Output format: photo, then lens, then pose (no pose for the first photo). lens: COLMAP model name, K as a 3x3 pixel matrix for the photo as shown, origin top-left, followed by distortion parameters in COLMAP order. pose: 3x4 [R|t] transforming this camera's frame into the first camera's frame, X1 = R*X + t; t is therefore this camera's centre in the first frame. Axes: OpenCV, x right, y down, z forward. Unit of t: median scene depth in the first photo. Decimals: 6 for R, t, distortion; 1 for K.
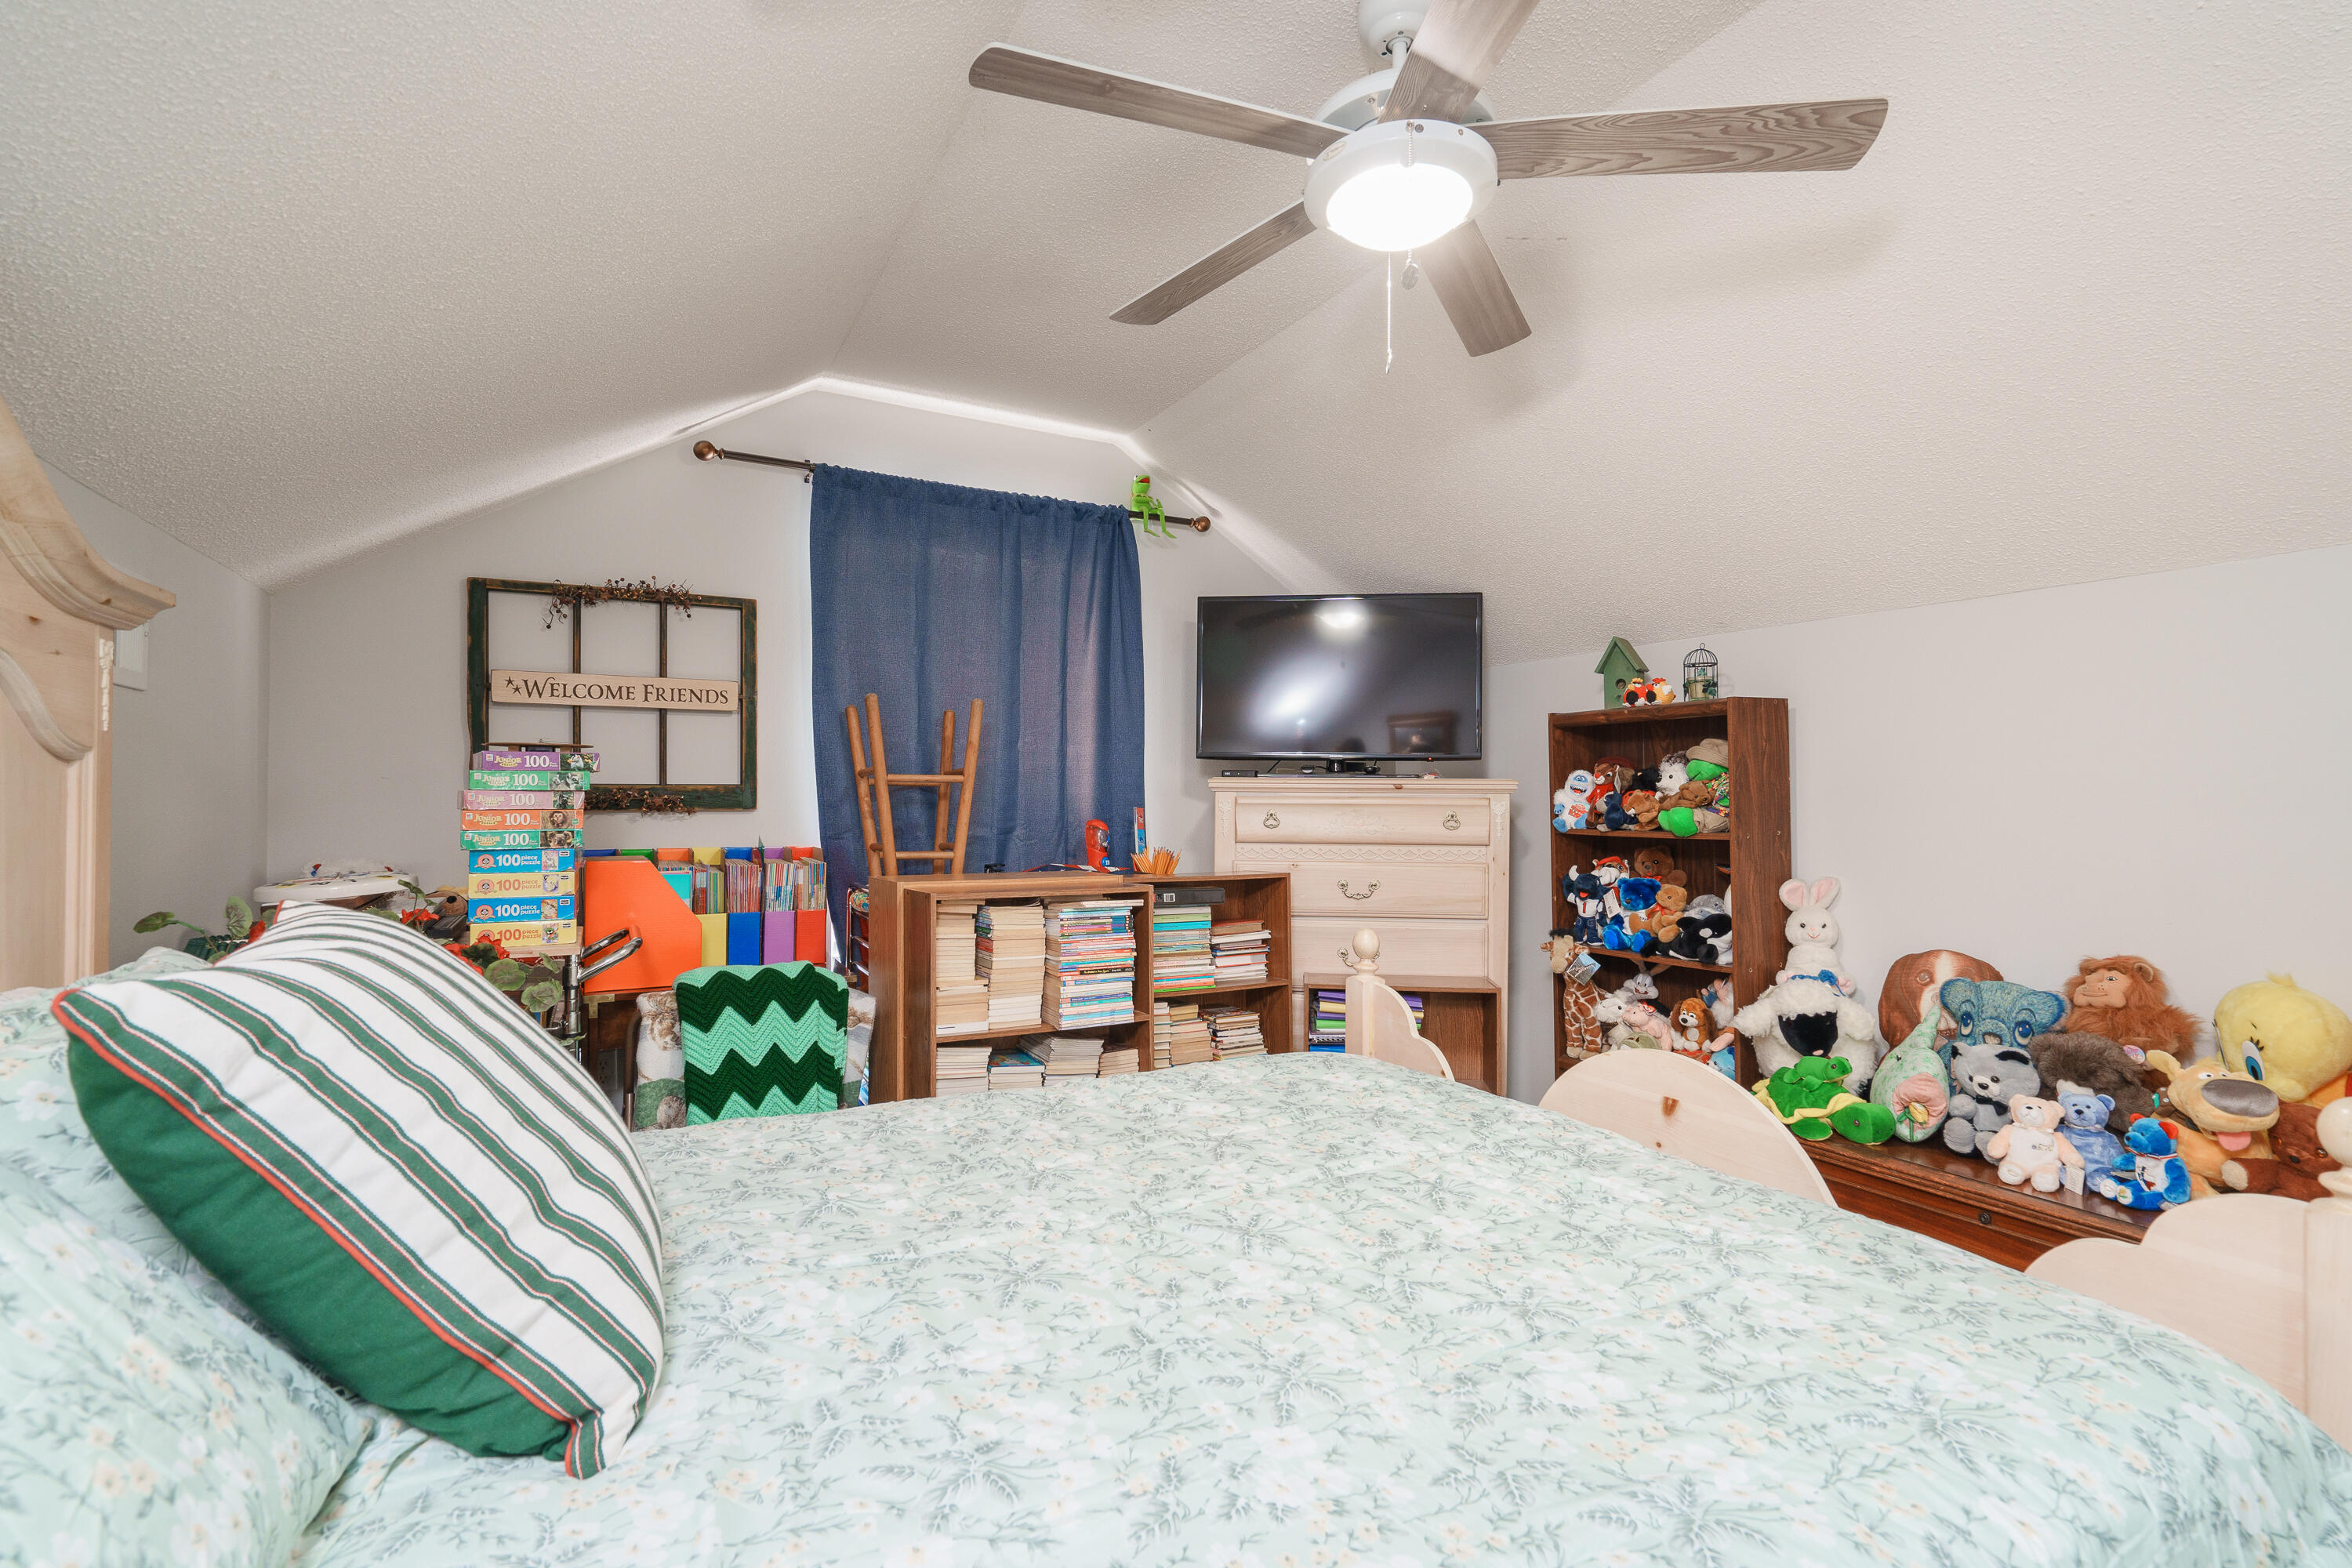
lens RADIAL K [[1067.9, 0, 1178.2], [0, 1067.9, 788.3], [0, 0, 1]] dist [-0.000034, 0.001384]
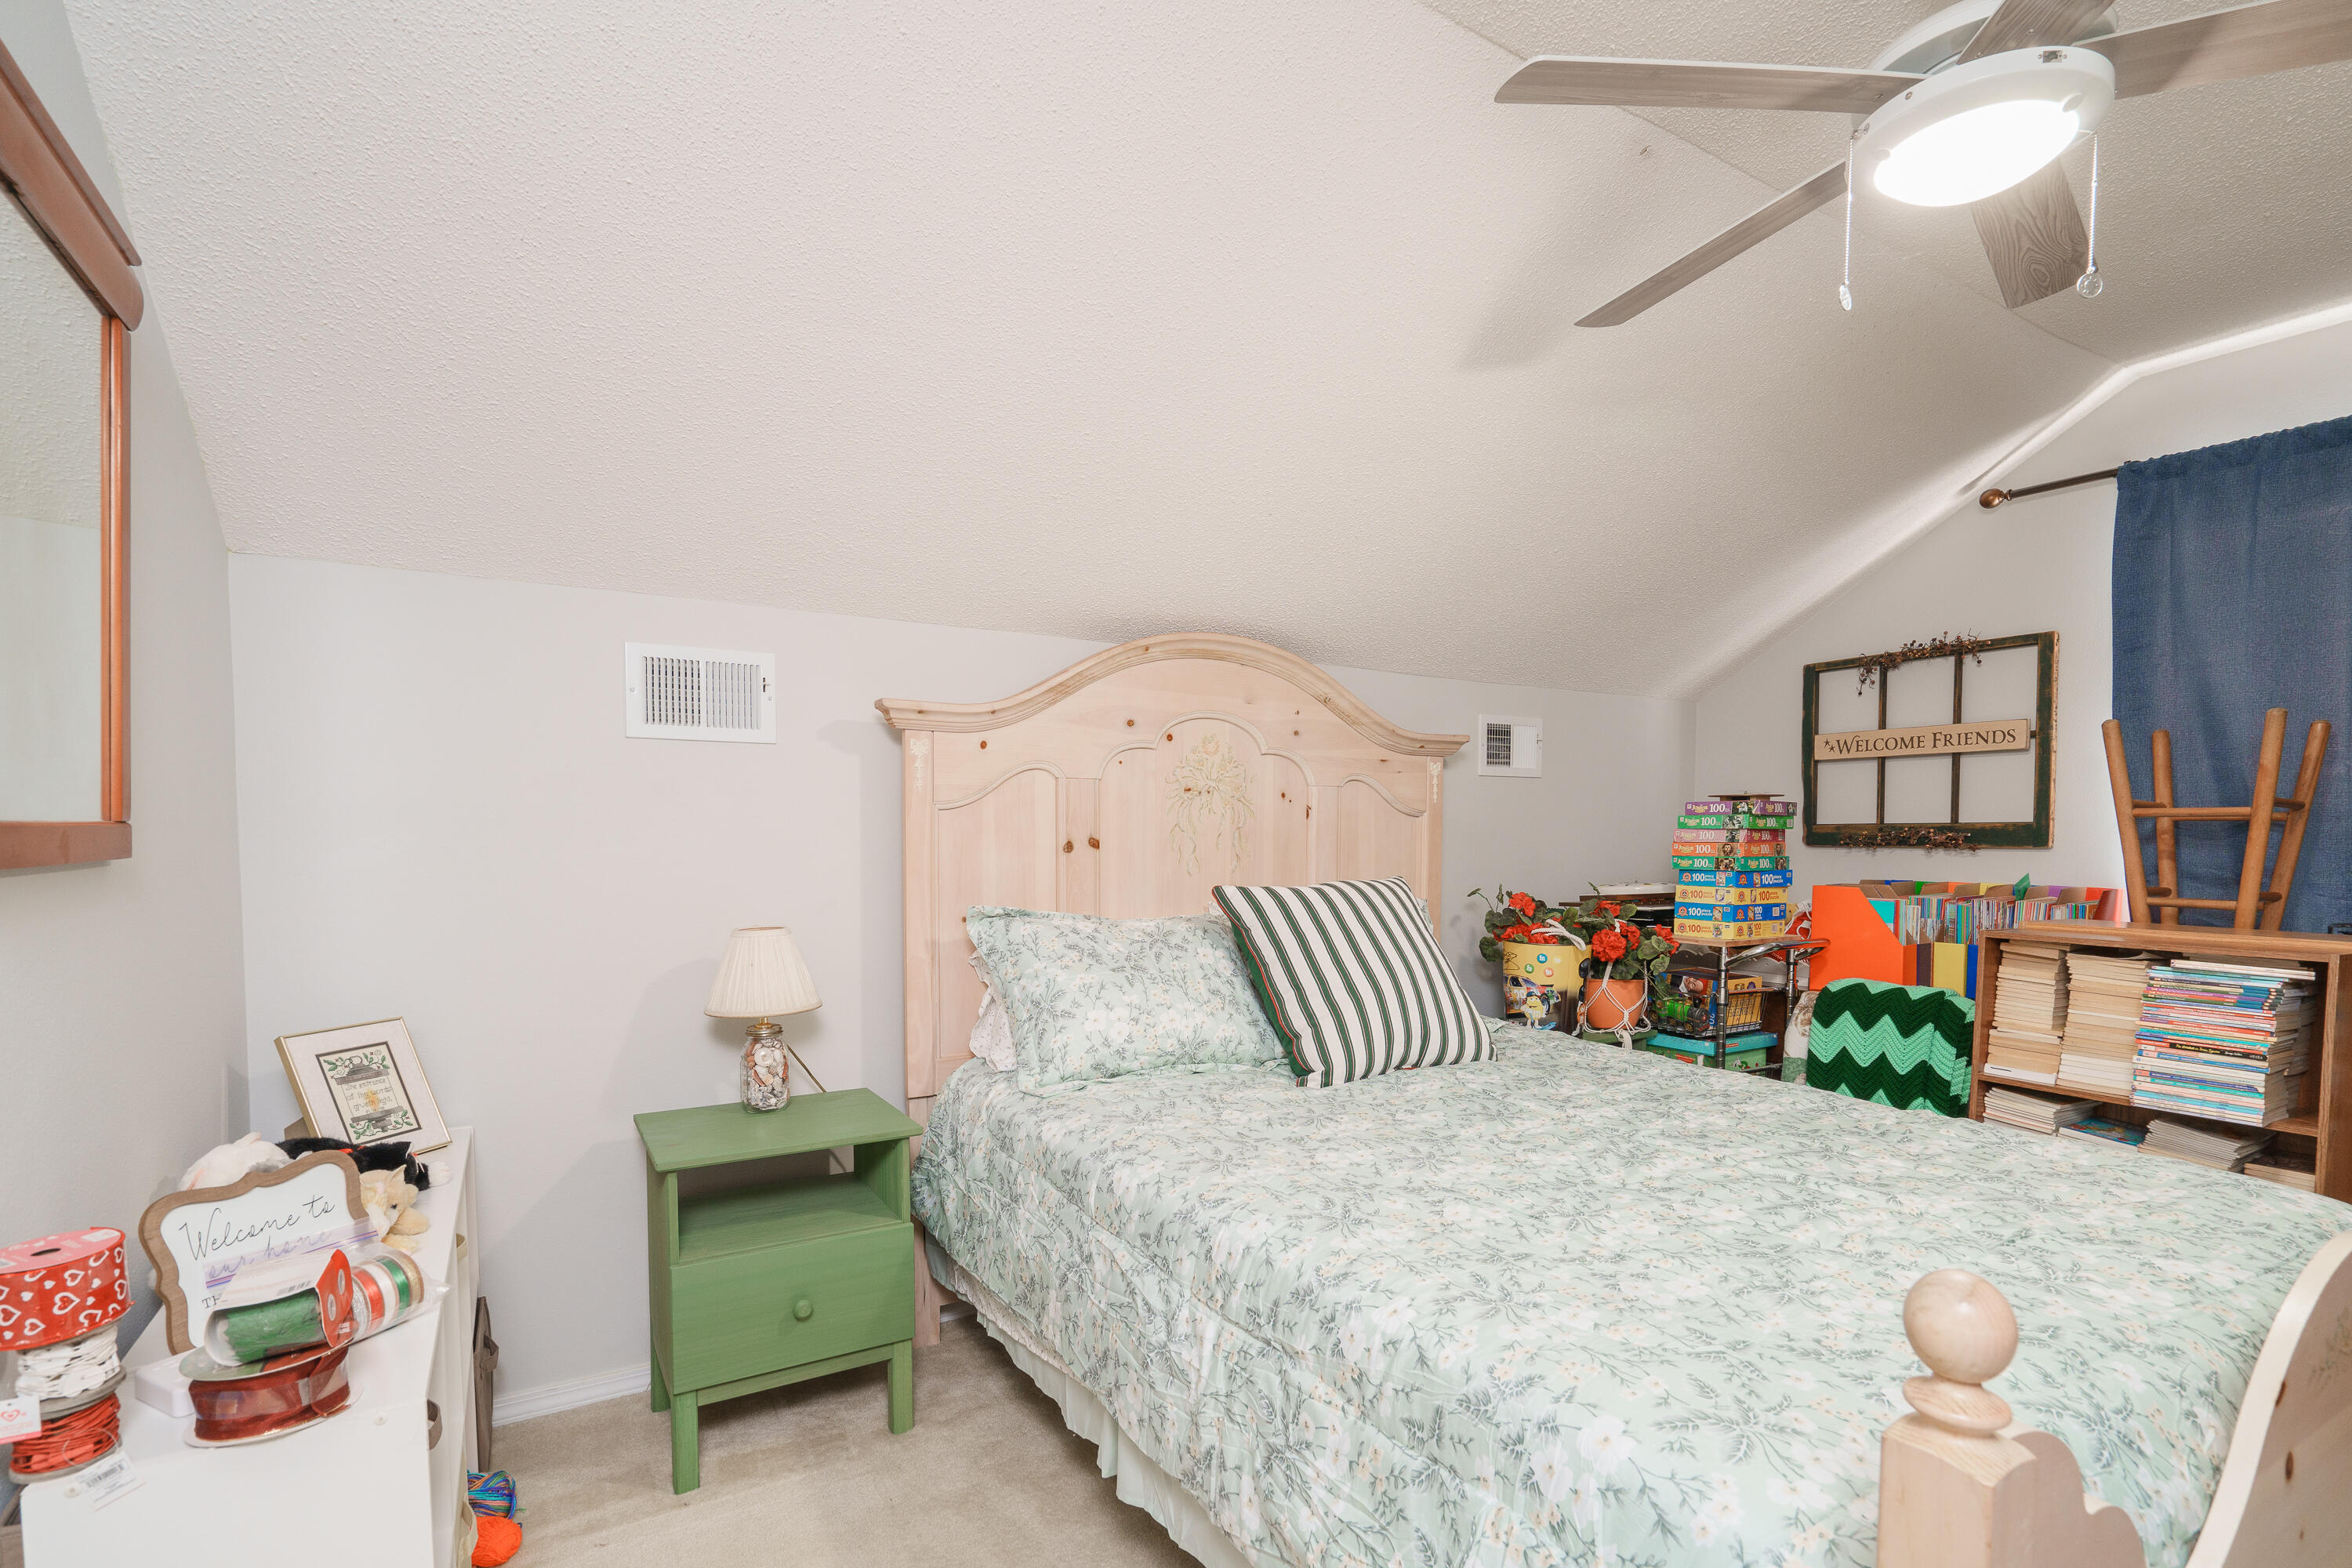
lens RADIAL K [[1111.2, 0, 1189.2], [0, 1111.2, 870.7], [0, 0, 1]] dist [-0.000178, -0.000084]
pose [[0.053167, 0.028949, -0.998166, 0.702375], [0.004751, 0.999561, 0.029243, 0.009343], [0.998574, -0.006297, 0.053006, 0.196018]]
